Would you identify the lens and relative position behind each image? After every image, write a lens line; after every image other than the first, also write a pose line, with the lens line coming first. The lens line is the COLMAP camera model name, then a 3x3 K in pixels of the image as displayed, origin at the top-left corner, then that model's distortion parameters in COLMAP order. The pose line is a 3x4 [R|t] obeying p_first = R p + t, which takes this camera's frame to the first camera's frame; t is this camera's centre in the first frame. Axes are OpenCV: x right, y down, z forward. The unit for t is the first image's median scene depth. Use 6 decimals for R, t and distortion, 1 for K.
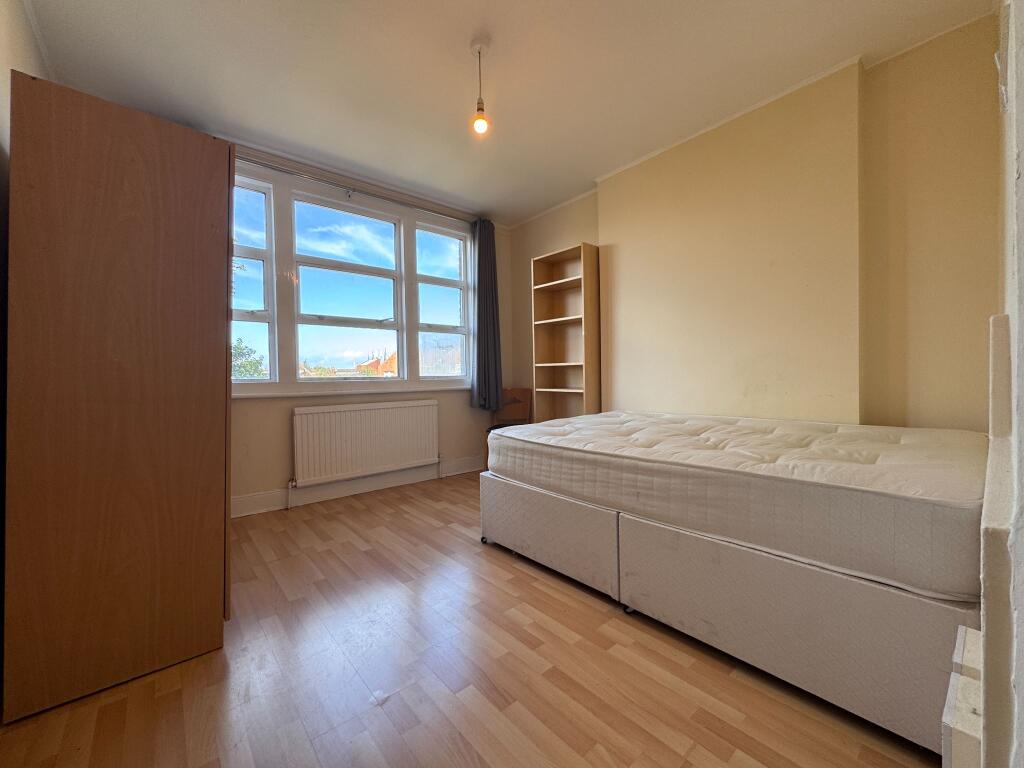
lens RADIAL K [[411.9, 0, 513.5], [0, 411.9, 382.2], [0, 0, 1]] dist [-0.008339, 0.000159]
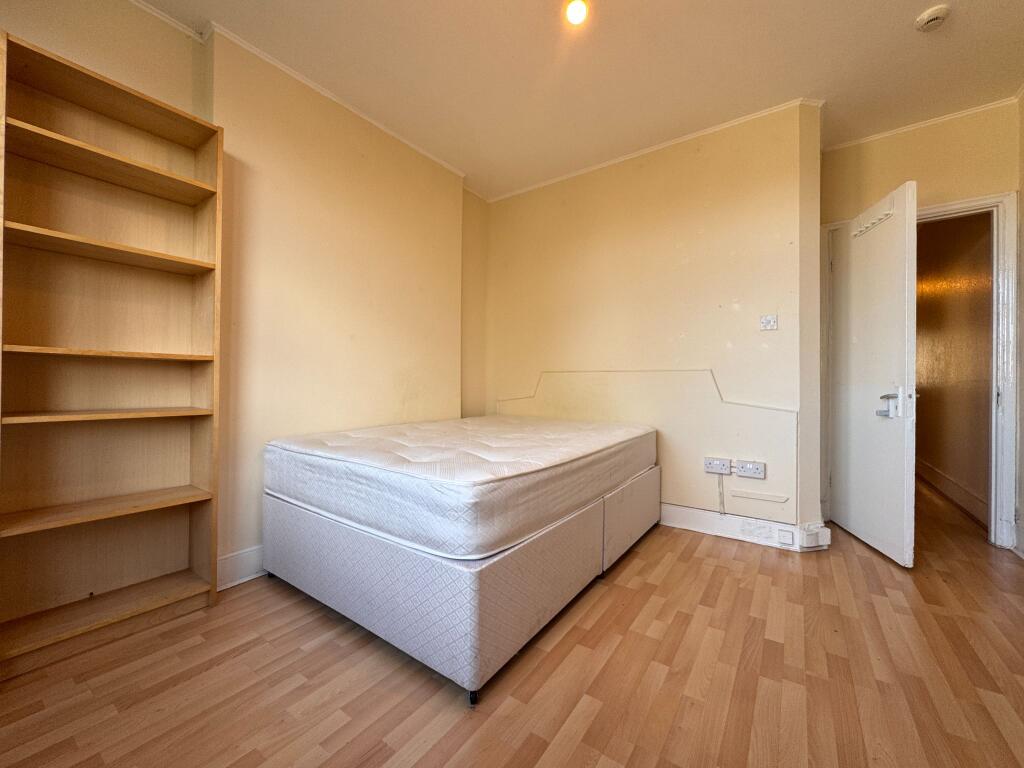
lens RADIAL K [[411.9, 0, 510.1], [0, 411.9, 383.1], [0, 0, 1]] dist [-0.008339, 0.000159]
pose [[-0.244668, 0.016051, 0.969474, -0.666327], [0.015721, 0.999797, -0.012585, -0.004182], [-0.969479, 0.012162, -0.244871, 1.222496]]
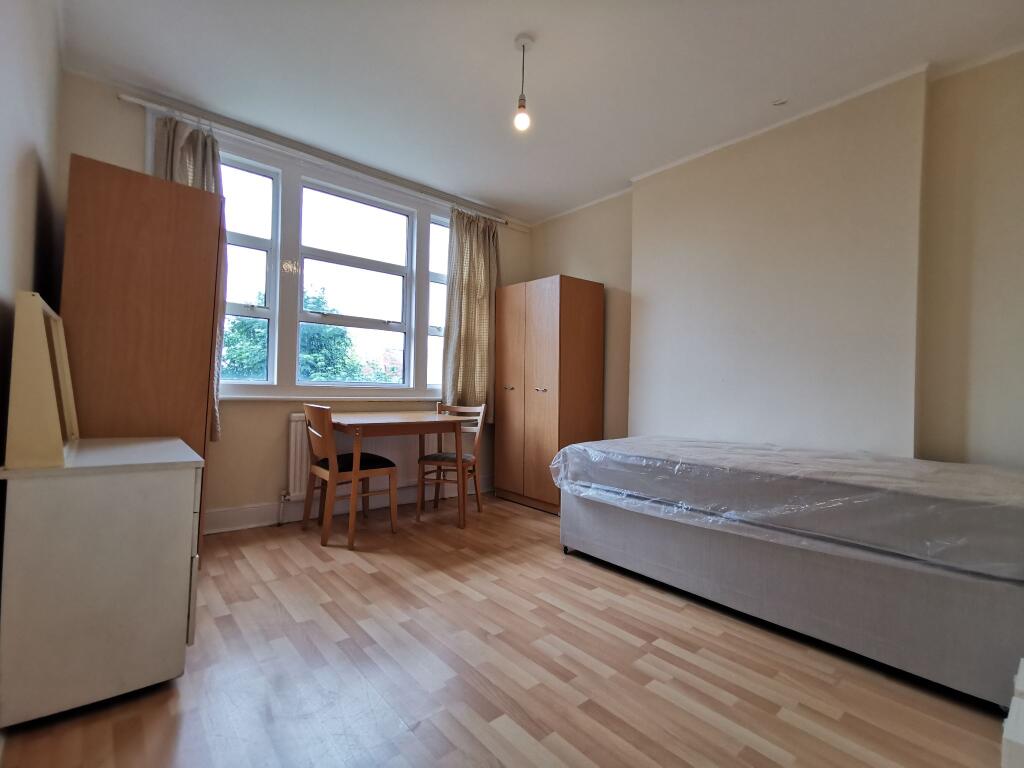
lens RADIAL K [[472.9, 0, 512.0], [0, 472.9, 383.5], [0, 0, 1]] dist [-0.000453, 0.000514]
pose [[0.999122, 0.041882, 0.001185, -0.072044], [-0.041843, 0.998849, -0.023445, -0.000412], [-0.002165, 0.023375, 0.999724, -0.068058]]
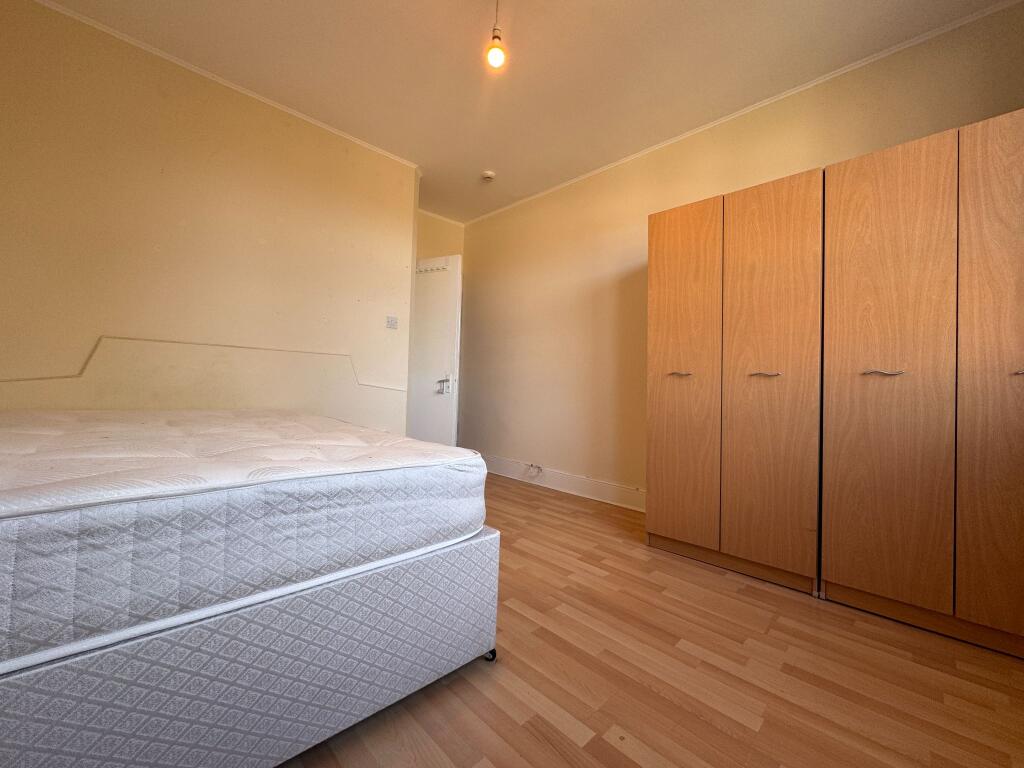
lens RADIAL K [[411.9, 0, 512.3], [0, 411.9, 379.5], [0, 0, 1]] dist [-0.008339, 0.000159]
pose [[-0.997670, -0.018771, -0.065595, -0.064530], [-0.018903, 0.999820, 0.001397, 0.019421], [0.065557, 0.002634, -0.997845, 1.752152]]
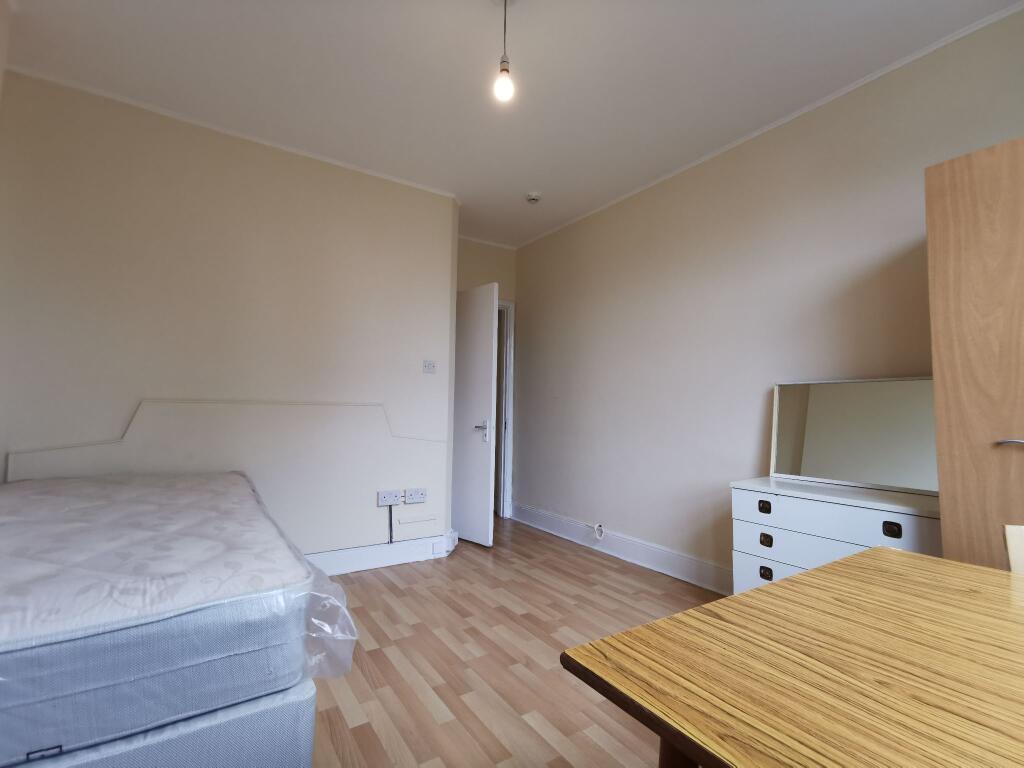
lens RADIAL K [[472.9, 0, 512.6], [0, 472.9, 378.6], [0, 0, 1]] dist [-0.000453, 0.000514]
pose [[-0.992837, 0.007530, 0.119241, -0.184862], [0.001340, 0.998651, -0.051910, -0.055585], [-0.119471, -0.051378, -0.991507, 1.754588]]
